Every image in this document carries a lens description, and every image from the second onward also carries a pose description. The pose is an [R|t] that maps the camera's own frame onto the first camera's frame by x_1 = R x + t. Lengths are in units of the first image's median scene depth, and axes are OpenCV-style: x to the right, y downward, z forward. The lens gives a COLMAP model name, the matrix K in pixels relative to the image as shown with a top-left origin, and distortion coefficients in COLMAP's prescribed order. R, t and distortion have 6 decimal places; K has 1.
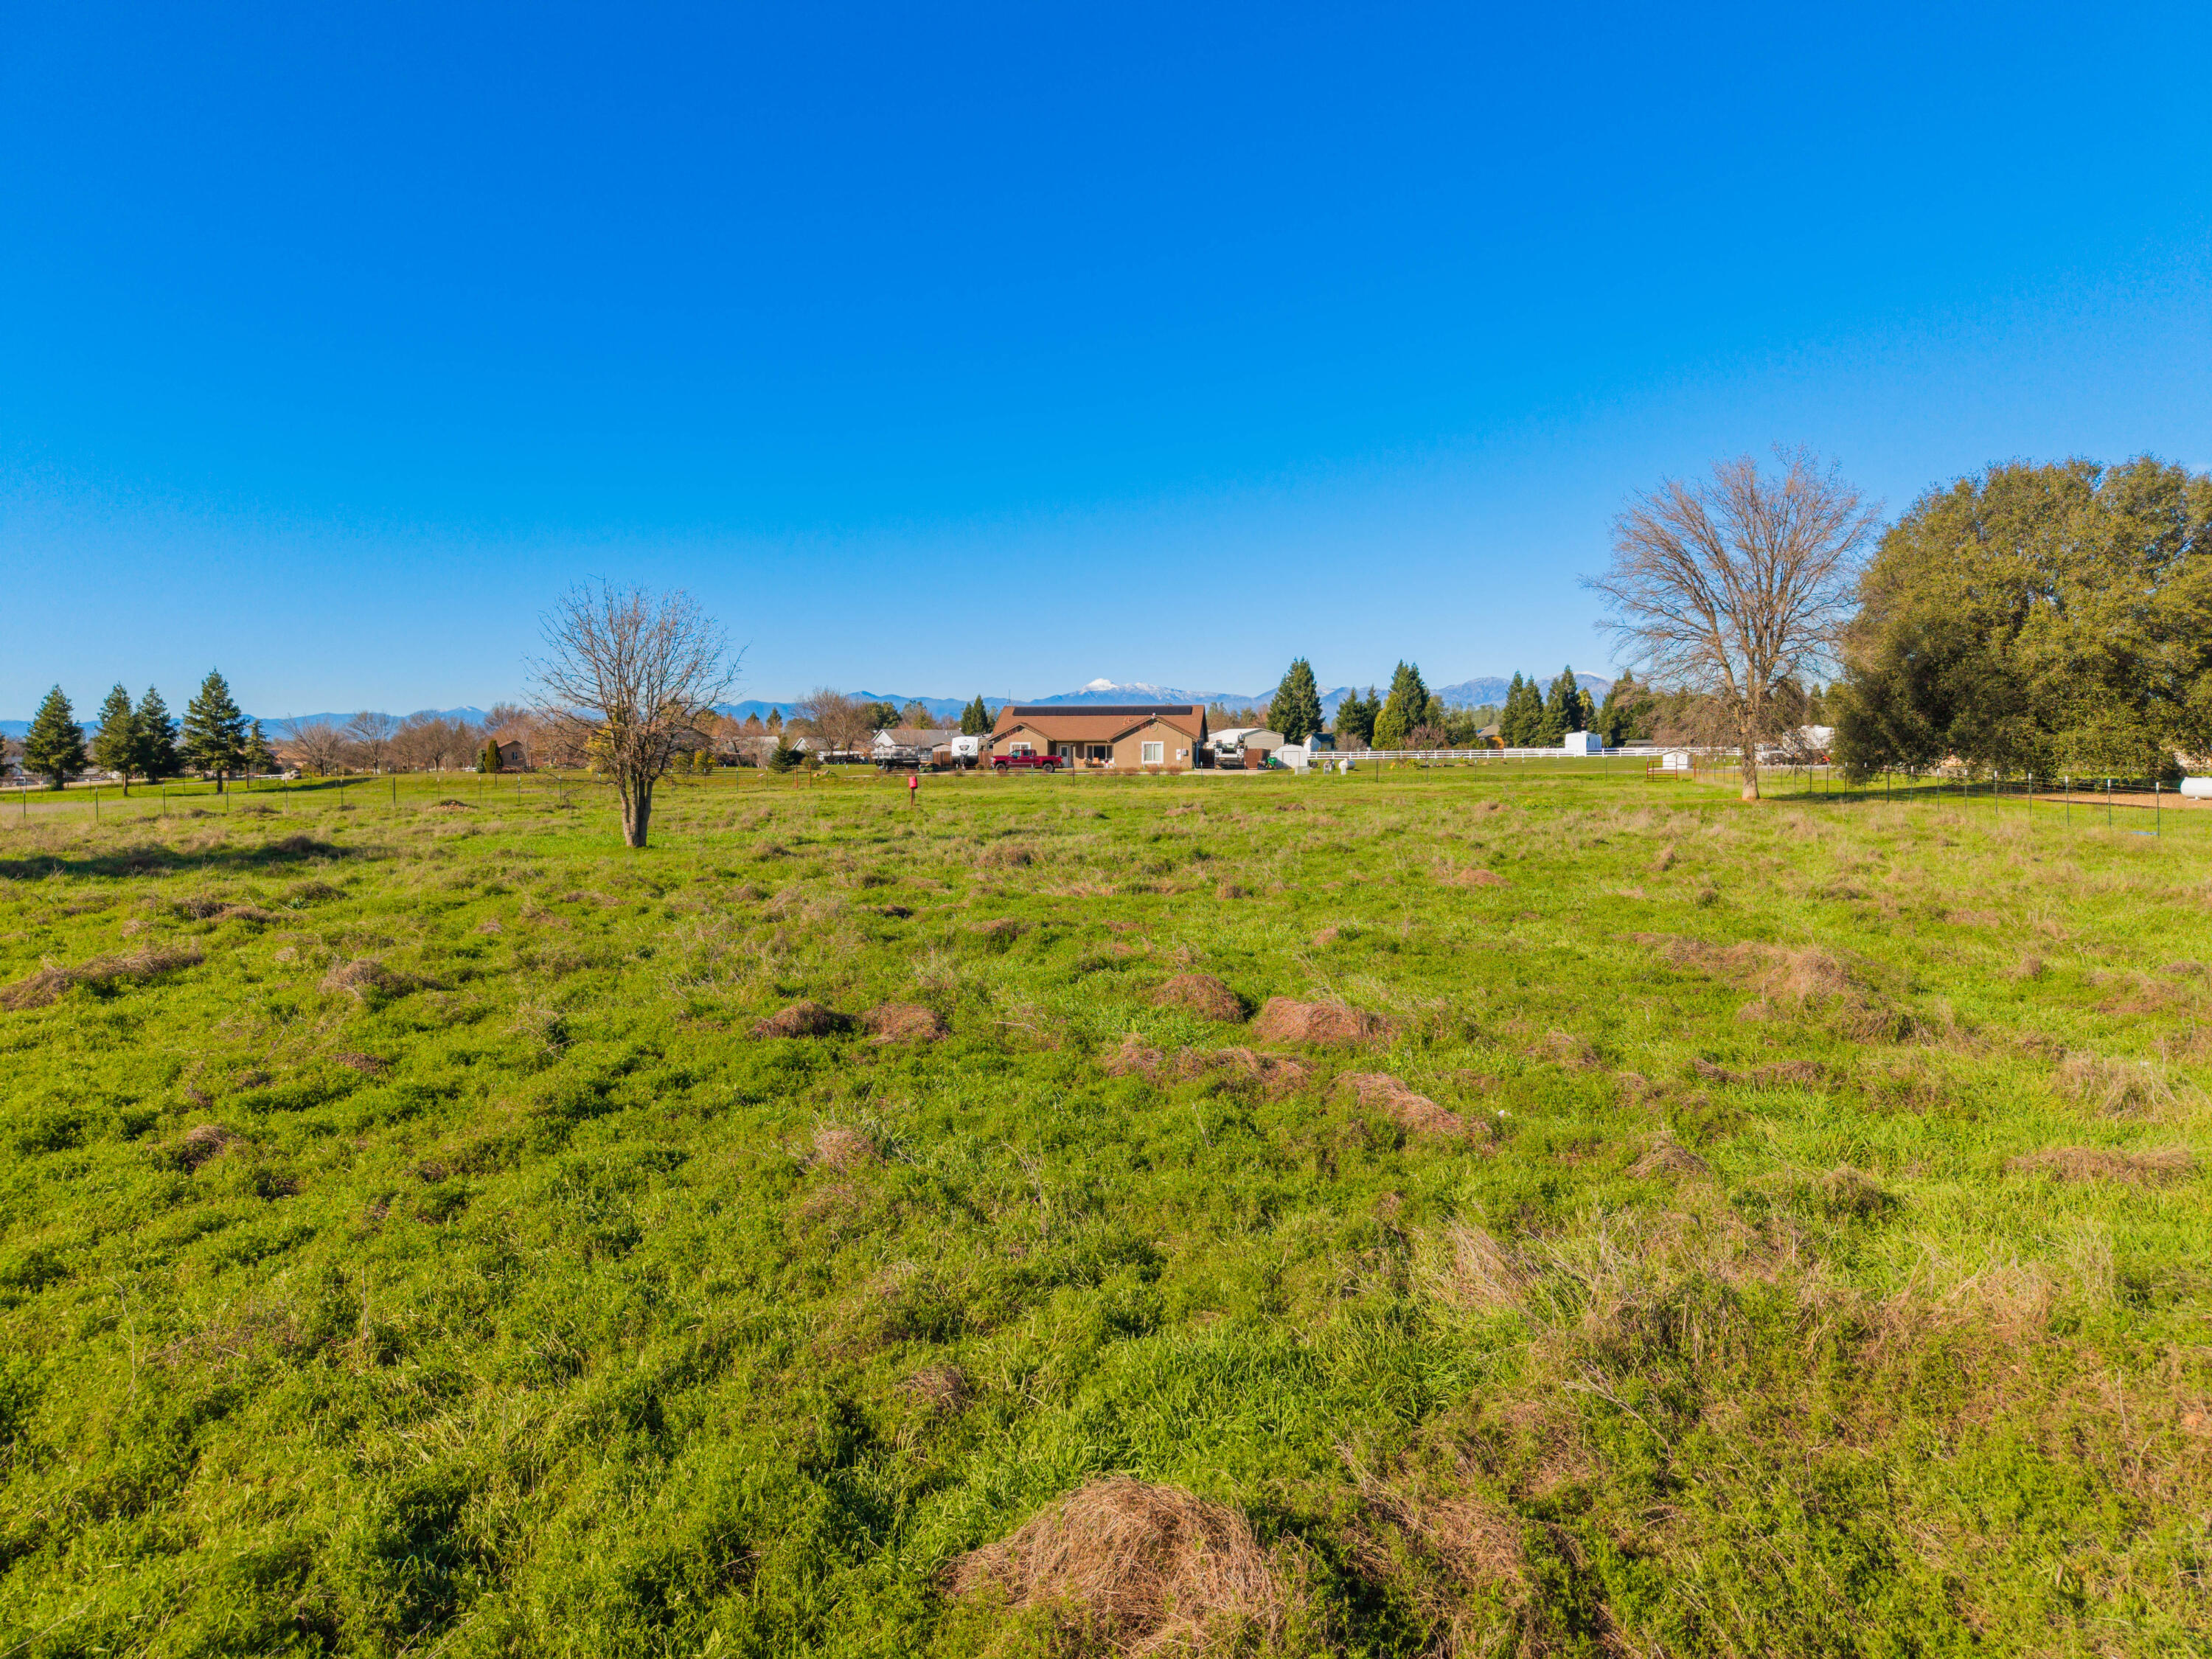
lens RADIAL K [[1480.9, 0, 1104.0], [0, 1480.9, 817.1], [0, 0, 1]] dist [0.015811, -0.017678]
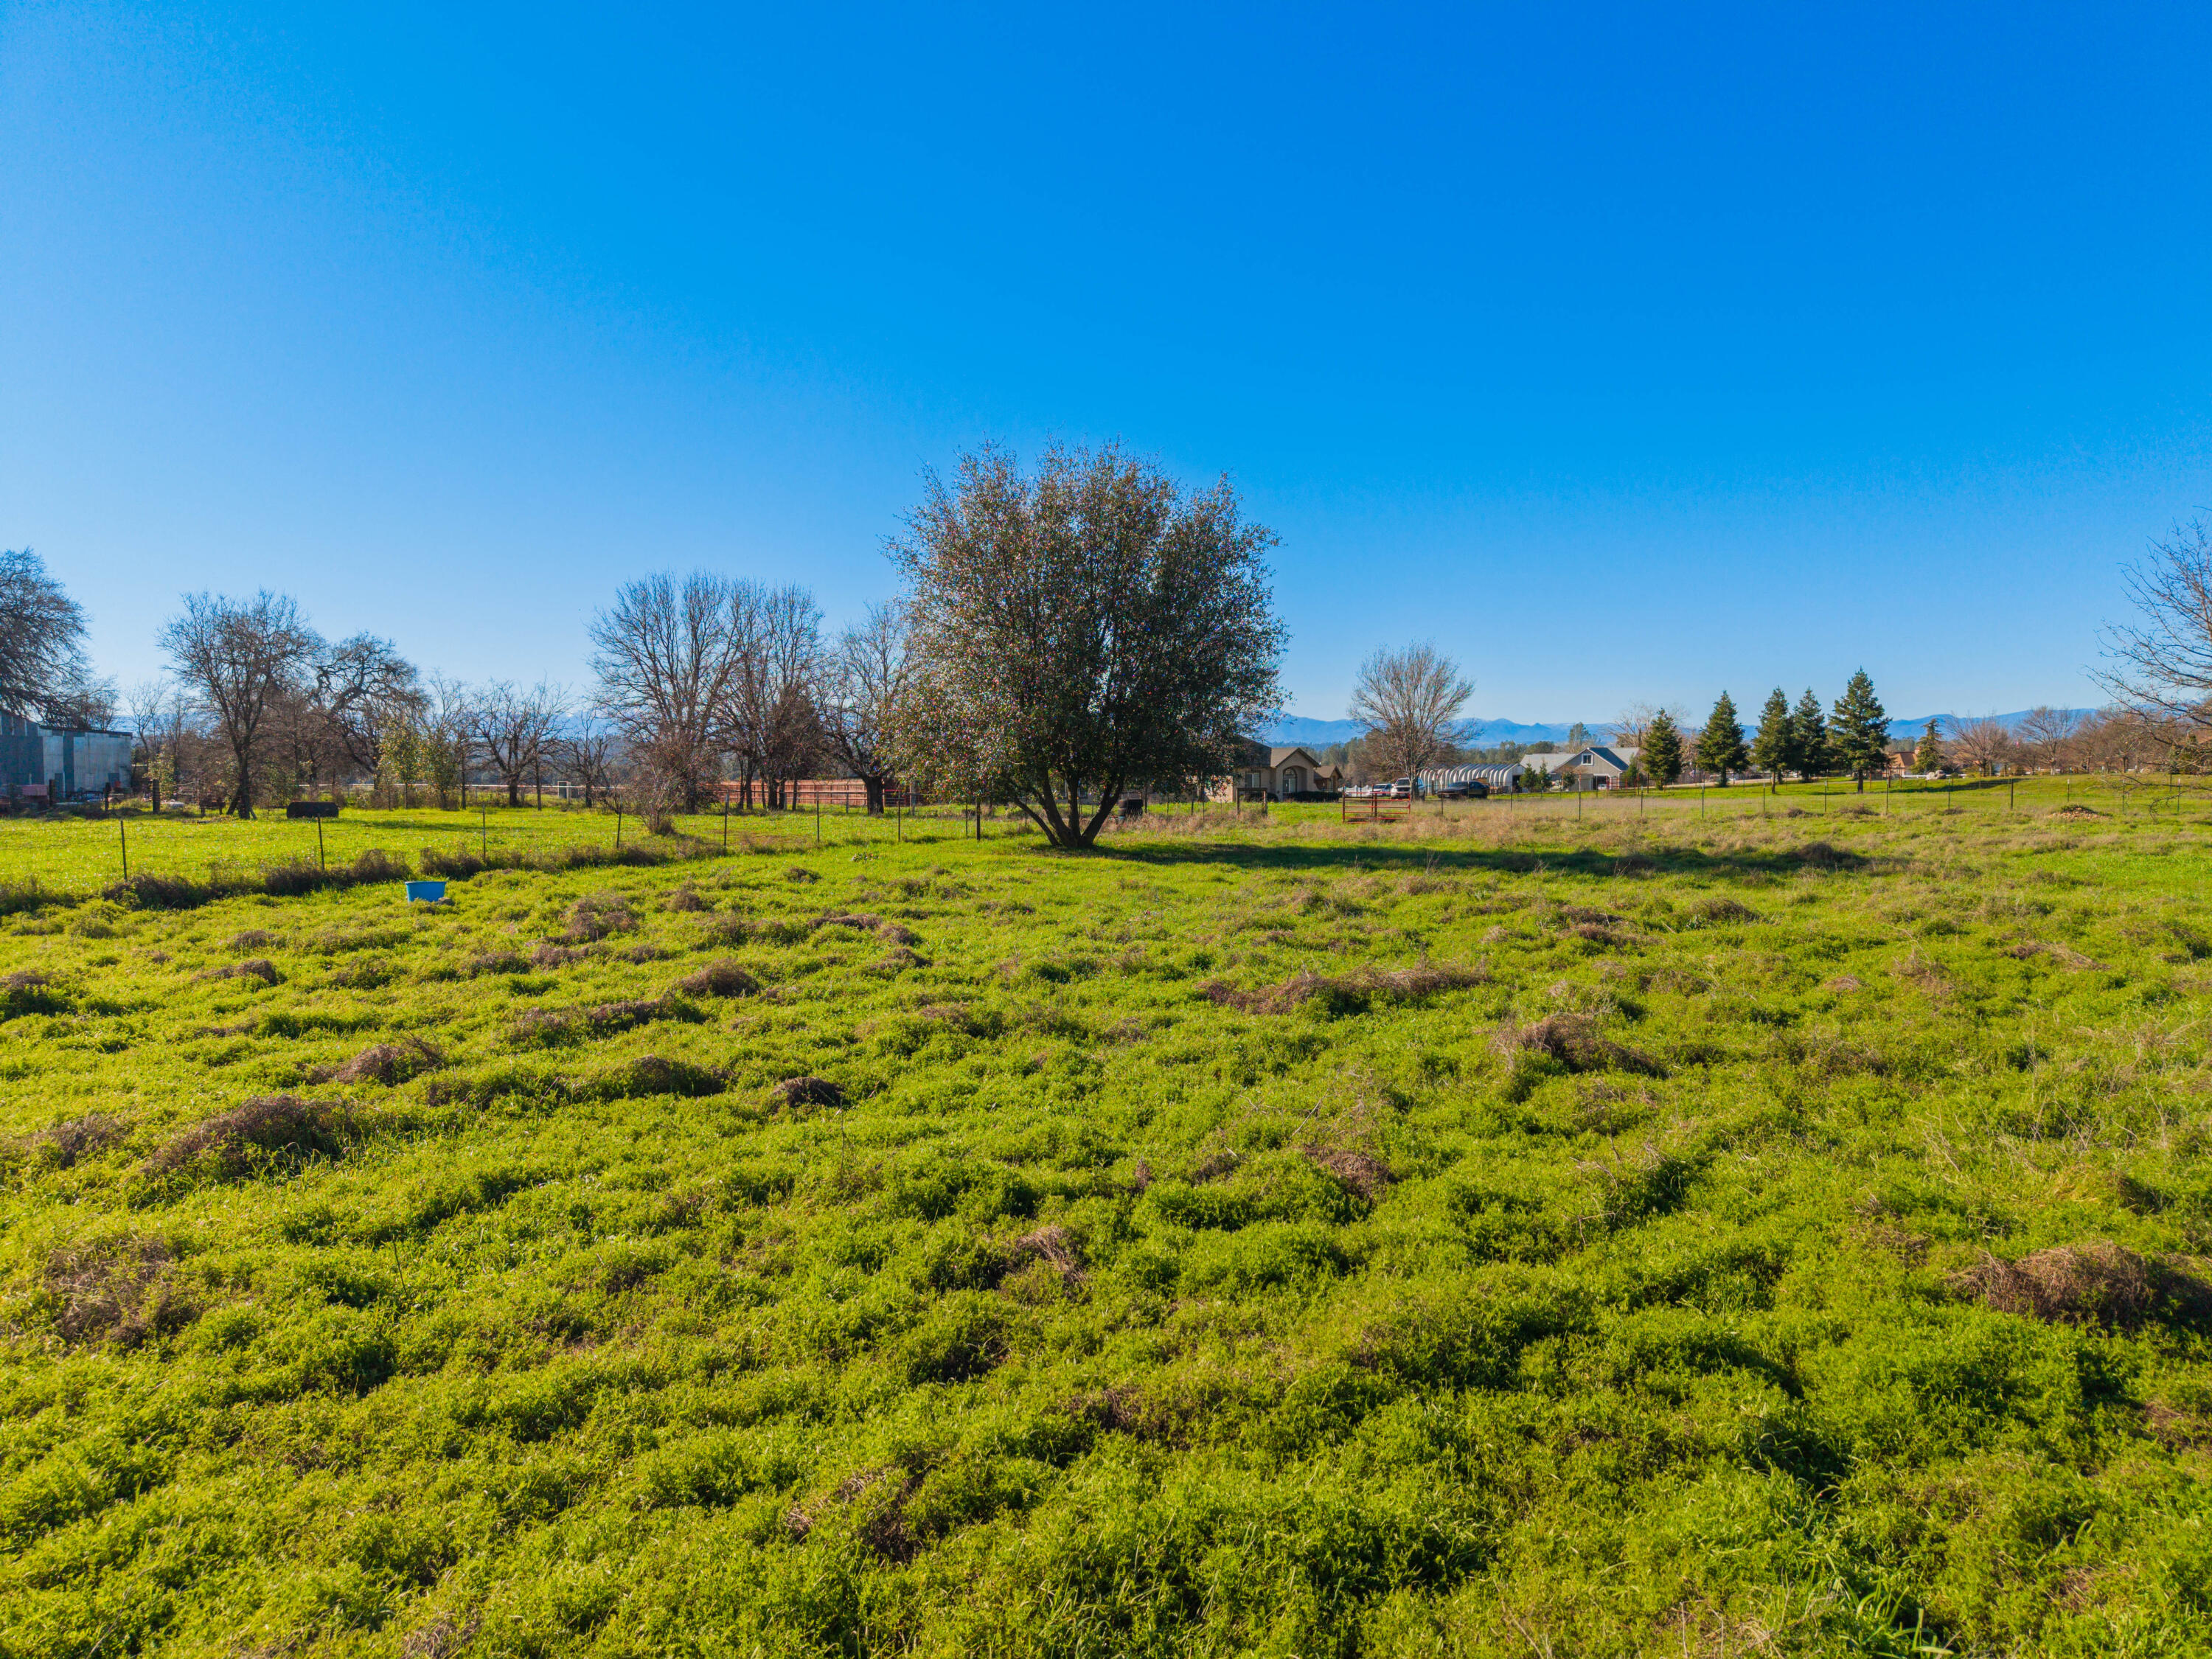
lens RADIAL K [[1480.9, 0, 1099.8], [0, 1480.9, 832.7], [0, 0, 1]] dist [0.015811, -0.017678]
pose [[0.508127, 0.041226, -0.860295, 0.005281], [-0.032085, 0.999067, 0.028926, -0.001667], [0.860684, 0.012904, 0.508975, 0.047762]]
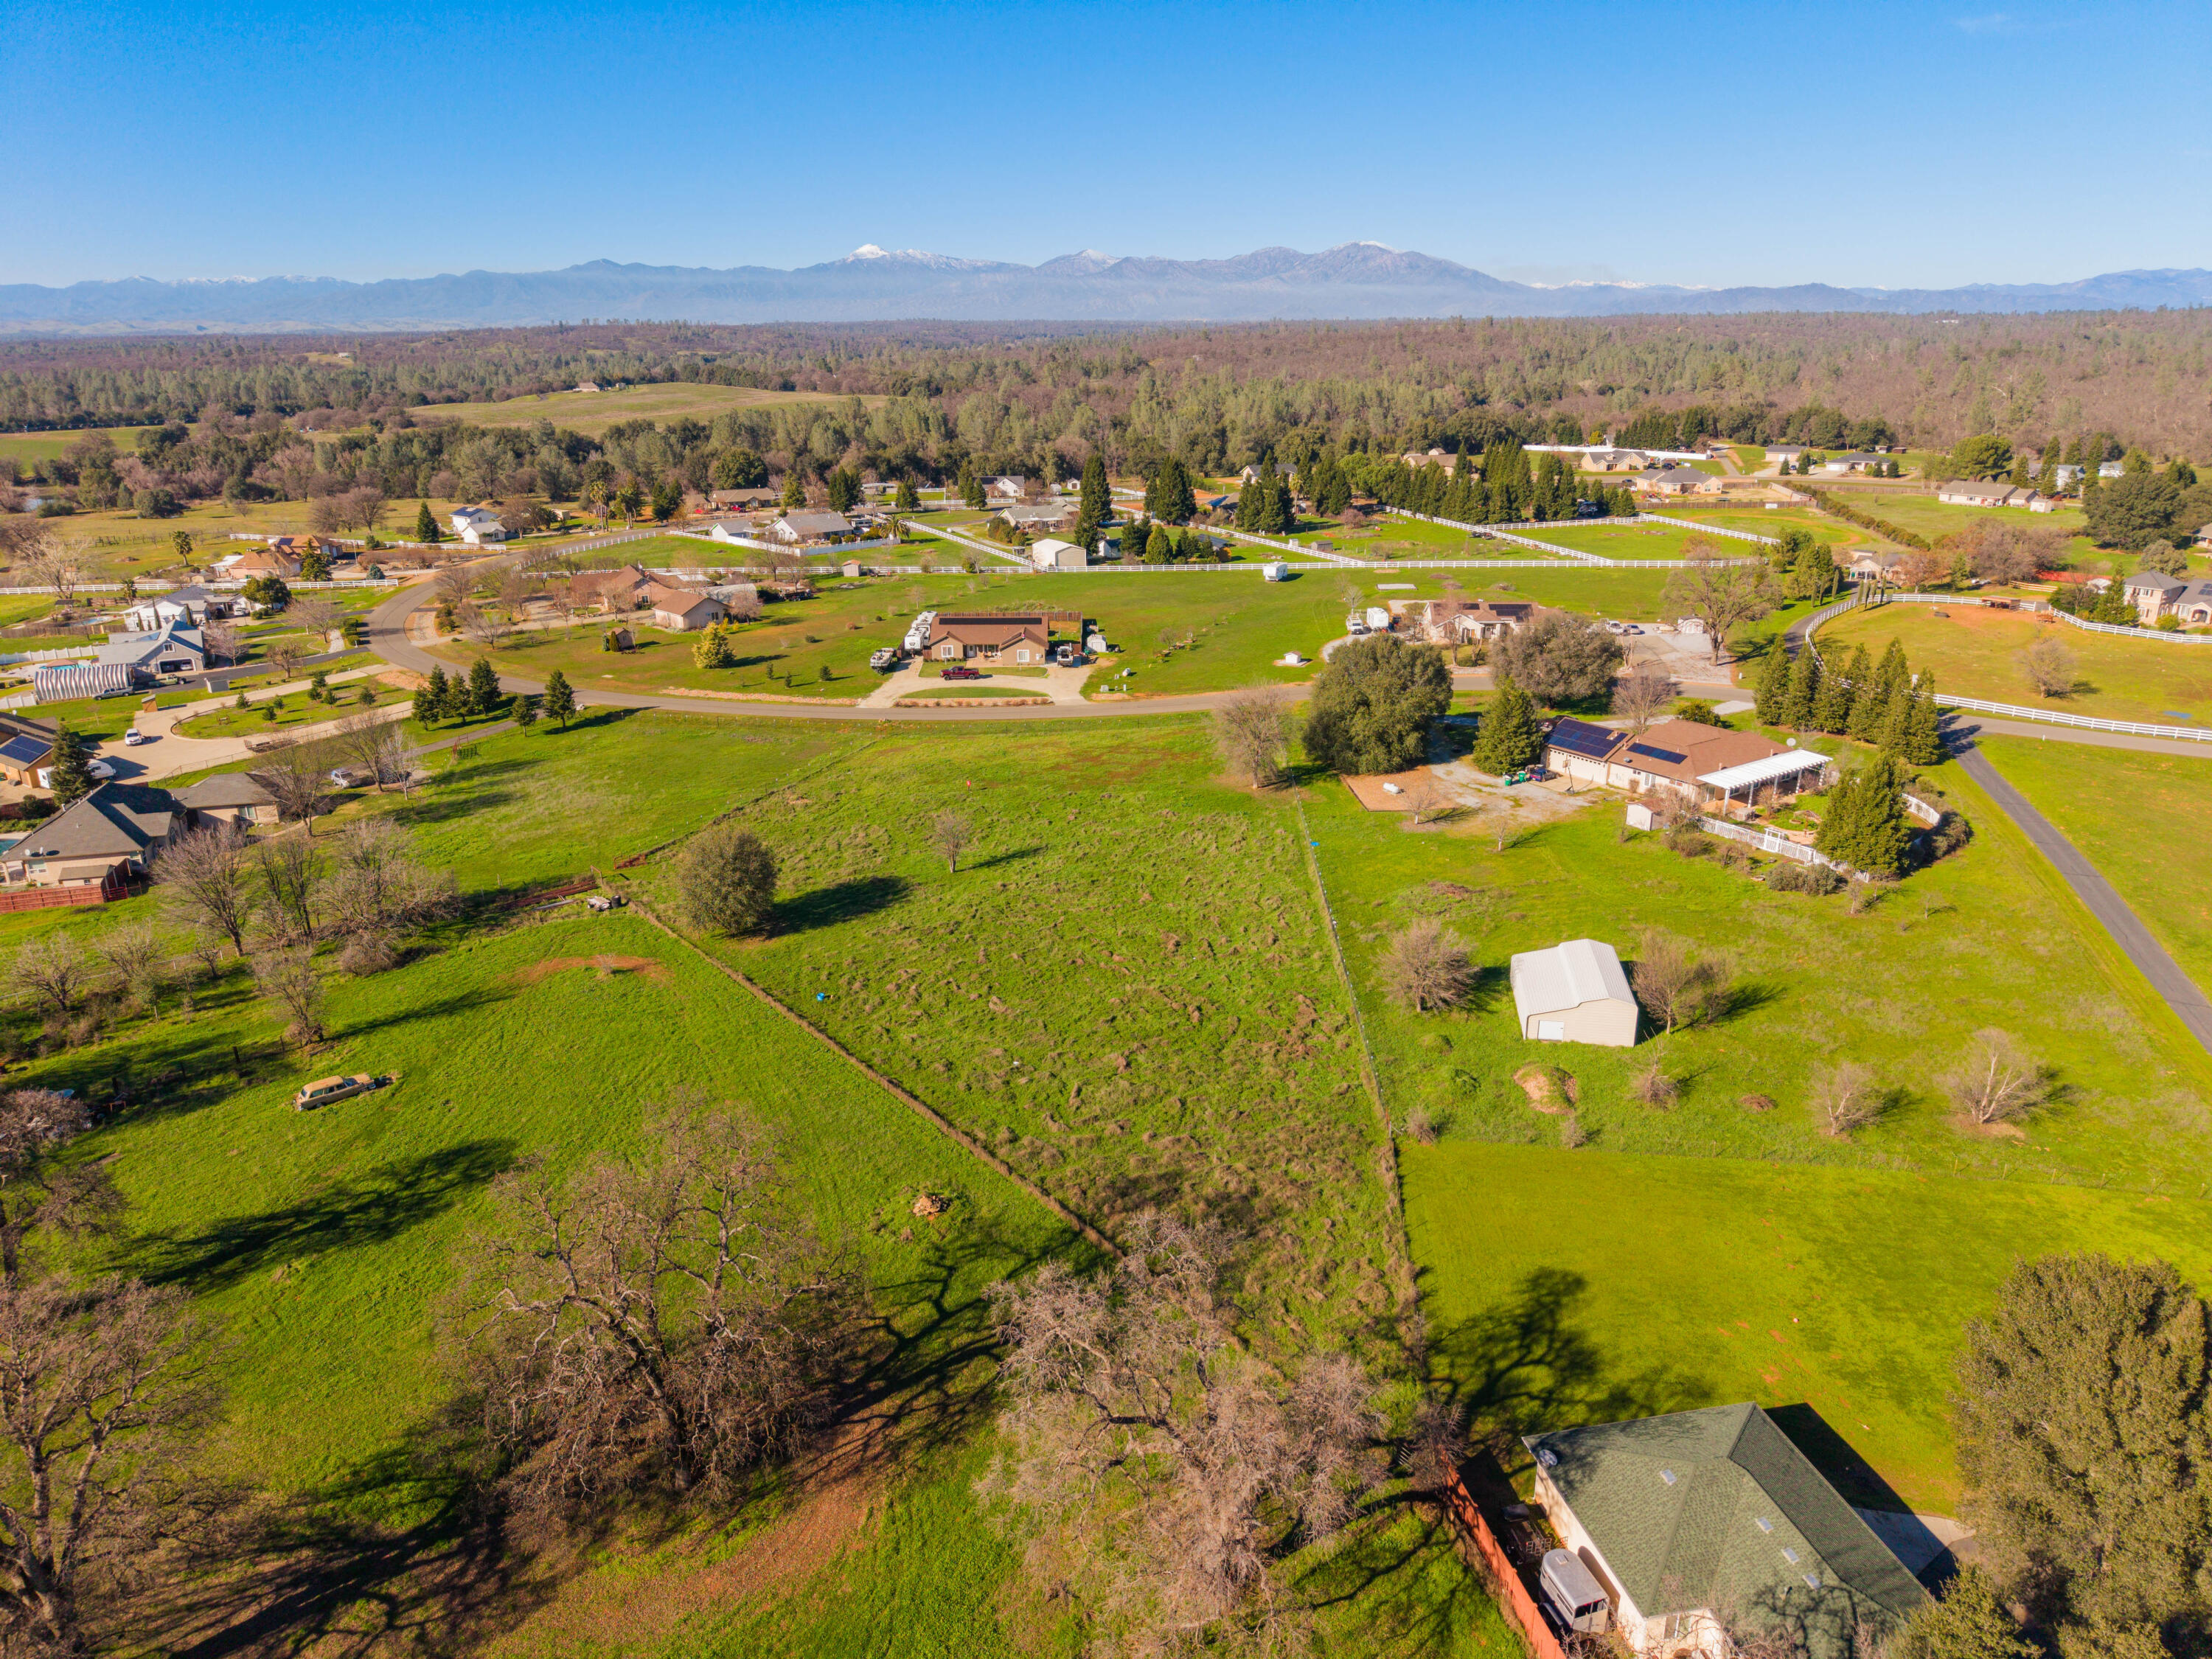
lens RADIAL K [[1480.9, 0, 1105.4], [0, 1480.9, 852.7], [0, 0, 1]] dist [0.015811, -0.017678]
pose [[0.989329, -0.052307, 0.135983, -0.144901], [0.009609, 0.954727, 0.297329, -0.401227], [-0.145379, -0.292849, 0.945042, -0.939566]]
